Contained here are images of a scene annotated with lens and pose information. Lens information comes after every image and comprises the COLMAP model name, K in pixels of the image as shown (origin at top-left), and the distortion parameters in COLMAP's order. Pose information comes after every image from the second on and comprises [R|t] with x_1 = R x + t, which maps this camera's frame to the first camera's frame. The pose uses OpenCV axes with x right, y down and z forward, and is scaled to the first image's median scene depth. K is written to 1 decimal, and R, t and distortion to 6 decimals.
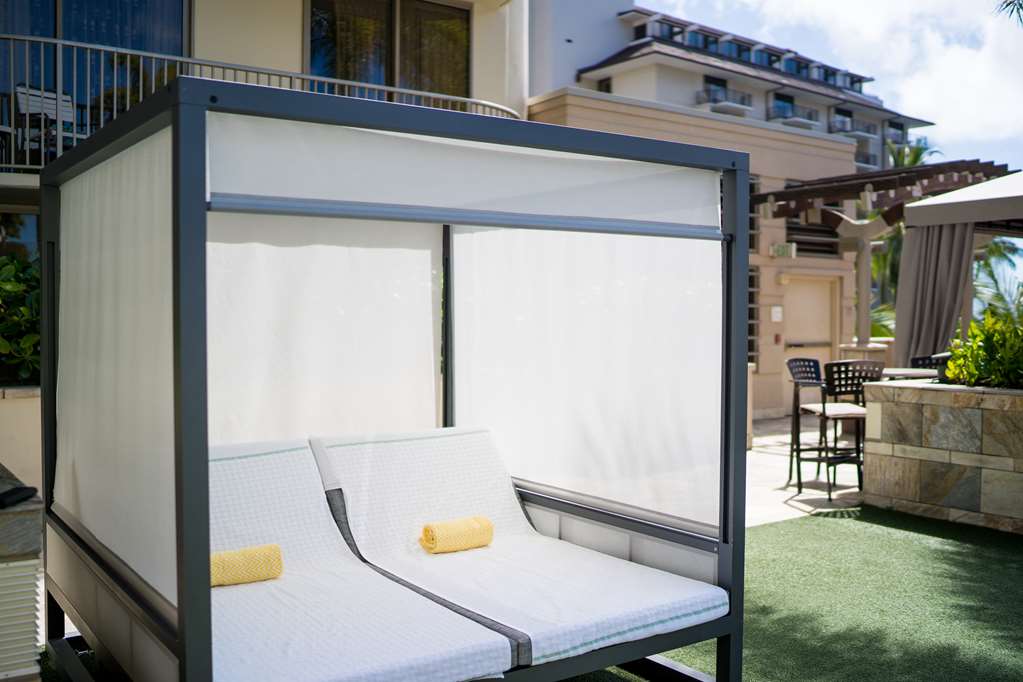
lens RADIAL K [[964.5, 0, 511.5], [0, 964.5, 341.0], [0, 0, 1]] dist [-0.049959, 0.008415]
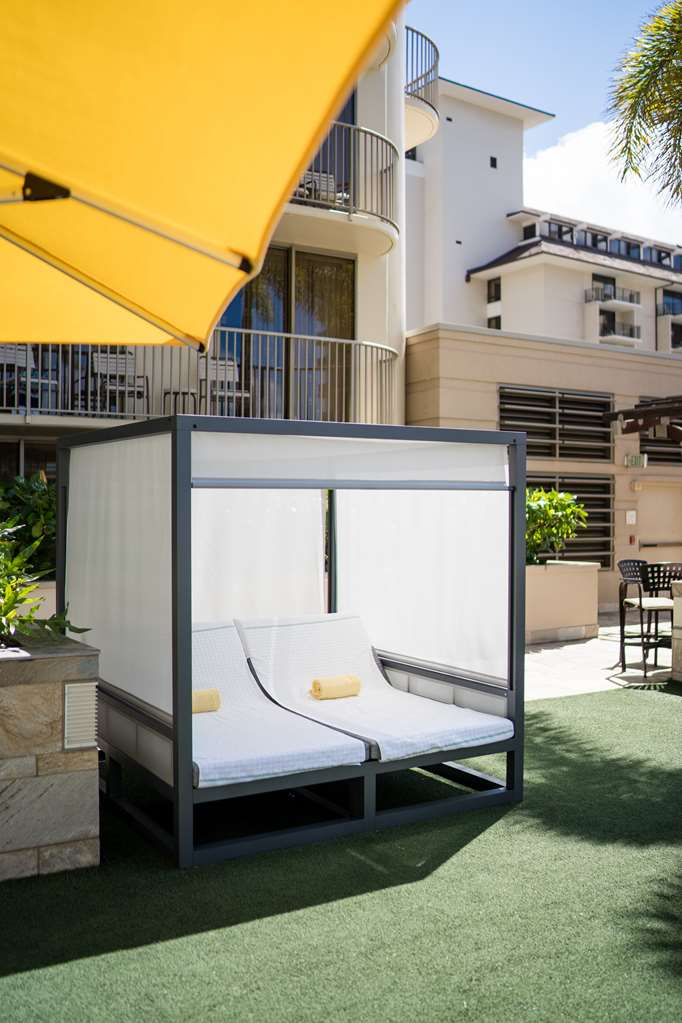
lens RADIAL K [[964.5, 0, 341.0], [0, 964.5, 511.5], [0, 0, 1]] dist [-0.049959, 0.008415]
pose [[0.997794, -0.000239, -0.066382, 0.023961], [-0.001314, 0.999727, -0.023348, -0.014550], [0.066369, 0.023384, 0.997521, -0.227679]]
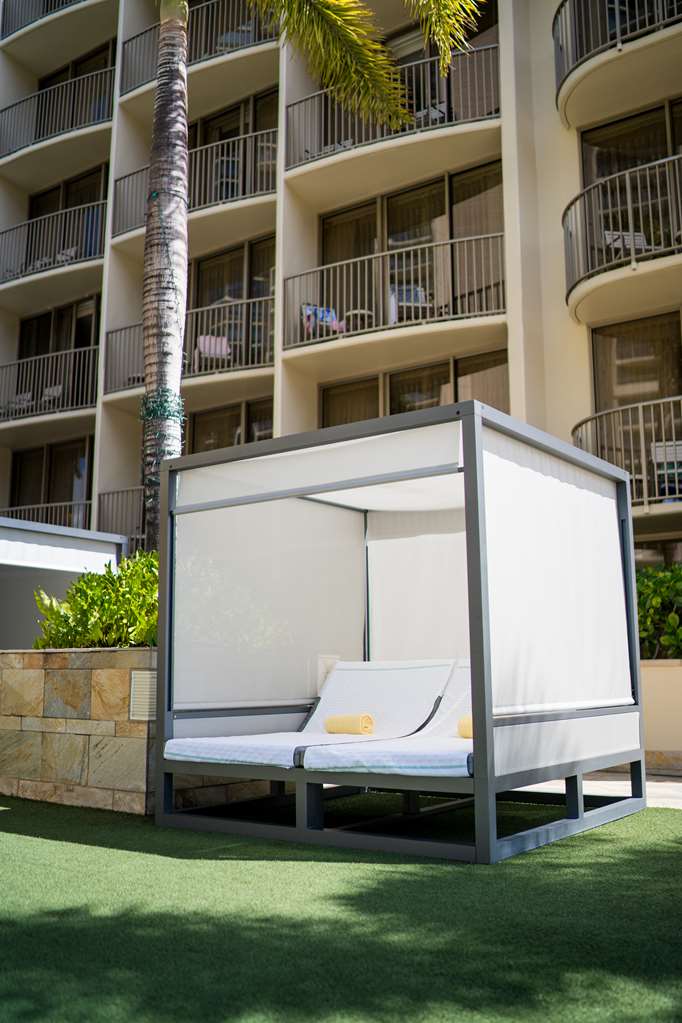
lens RADIAL K [[964.5, 0, 341.0], [0, 964.5, 511.5], [0, 0, 1]] dist [-0.049959, 0.008415]
pose [[0.328009, -0.180256, -0.927318, 0.562055], [-0.031030, 0.979041, -0.201286, 0.087048], [0.944165, 0.094798, 0.315541, 0.181305]]
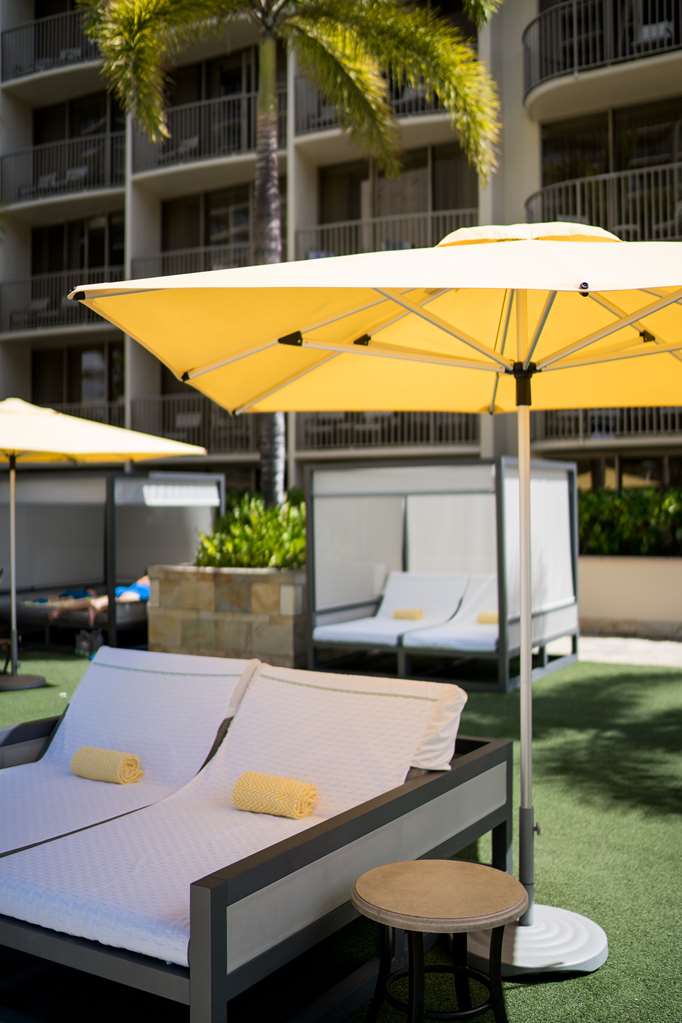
lens RADIAL K [[1025.3, 0, 336.7], [0, 1025.3, 470.2], [0, 0, 1]] dist [-0.056606, 0.009449]
pose [[0.409096, -0.055967, -0.910773, 1.001674], [-0.026140, 0.996989, -0.073007, 0.014683], [0.912117, 0.053675, 0.406401, -0.175802]]
